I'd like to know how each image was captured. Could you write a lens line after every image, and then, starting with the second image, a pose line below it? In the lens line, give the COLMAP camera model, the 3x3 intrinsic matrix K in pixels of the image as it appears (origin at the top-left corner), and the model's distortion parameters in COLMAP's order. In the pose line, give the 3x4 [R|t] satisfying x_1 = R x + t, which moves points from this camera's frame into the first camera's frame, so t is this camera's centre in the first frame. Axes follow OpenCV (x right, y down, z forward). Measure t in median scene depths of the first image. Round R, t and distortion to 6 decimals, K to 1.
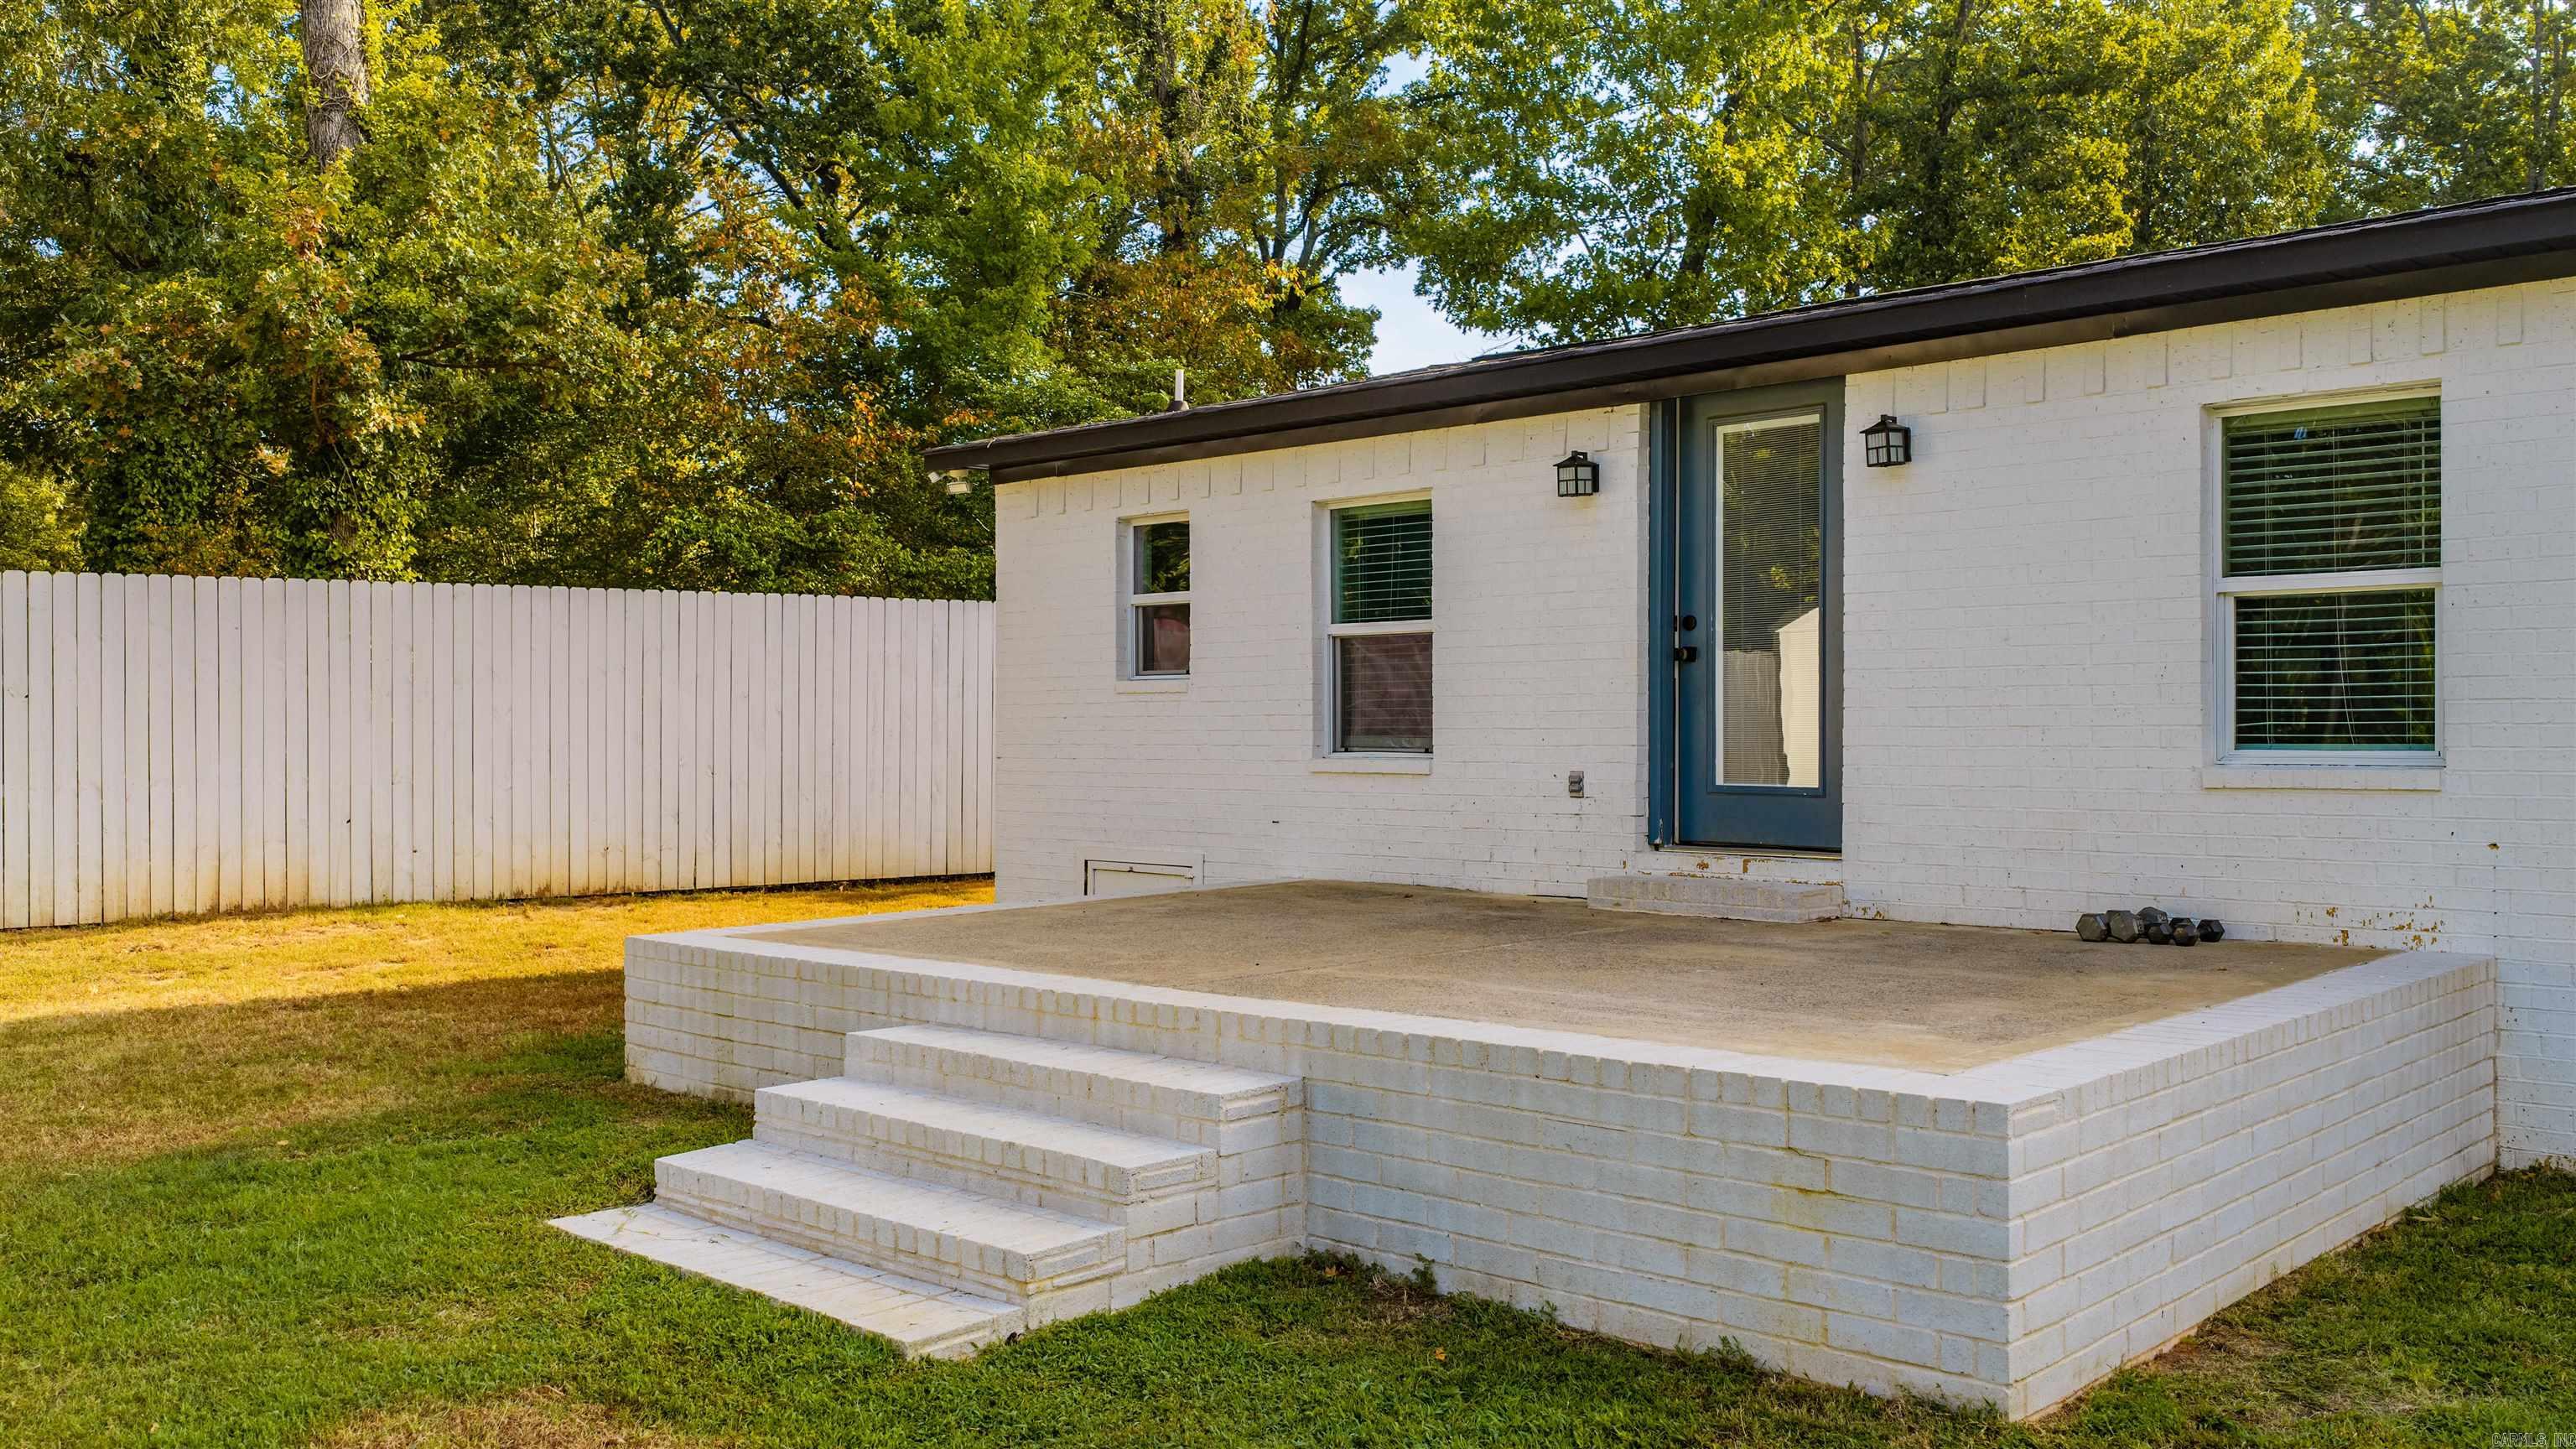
lens RADIAL K [[2149.1, 0, 1288.0], [0, 2149.1, 724.5], [0, 0, 1]] dist [0.002914, 0.001134]
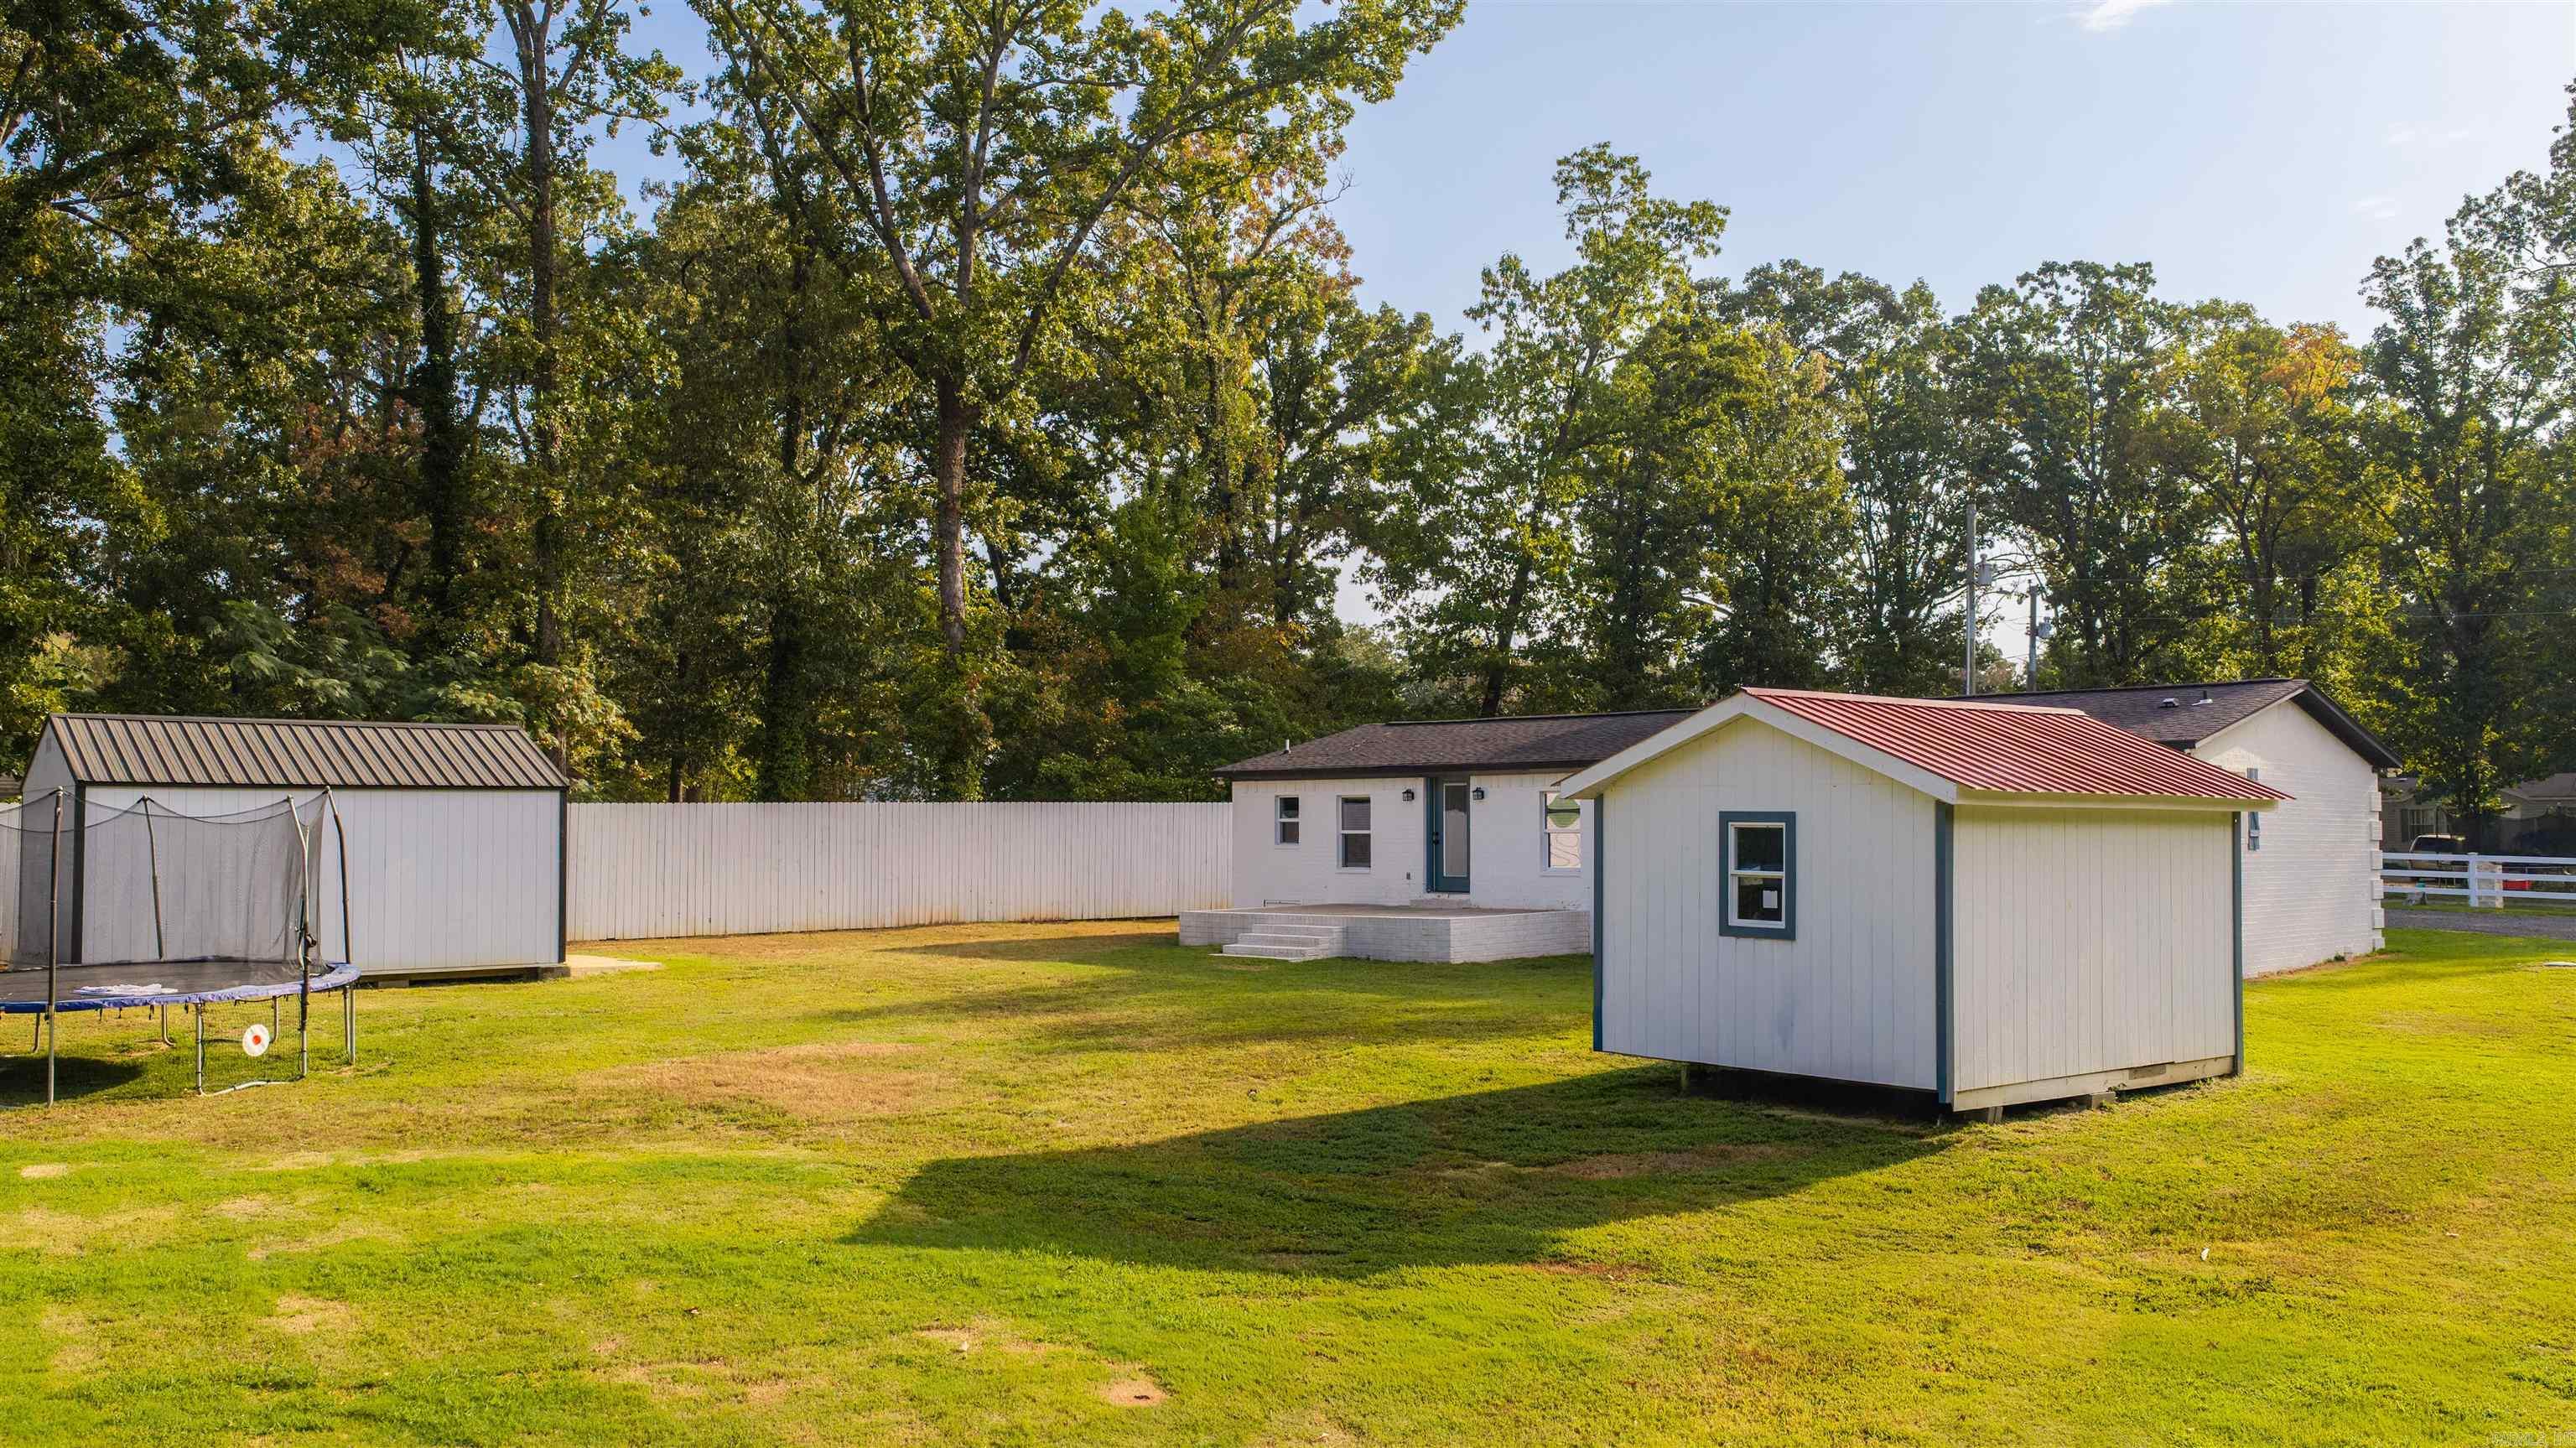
lens RADIAL K [[2149.0, 0, 1288.0], [0, 2149.0, 724.0], [0, 0, 1]] dist [0.002914, 0.001134]
pose [[0.999664, 0.003705, 0.025651, -0.152217], [-0.002385, 0.998679, -0.051332, -0.038090], [-0.025808, 0.051254, 0.998352, -2.402418]]
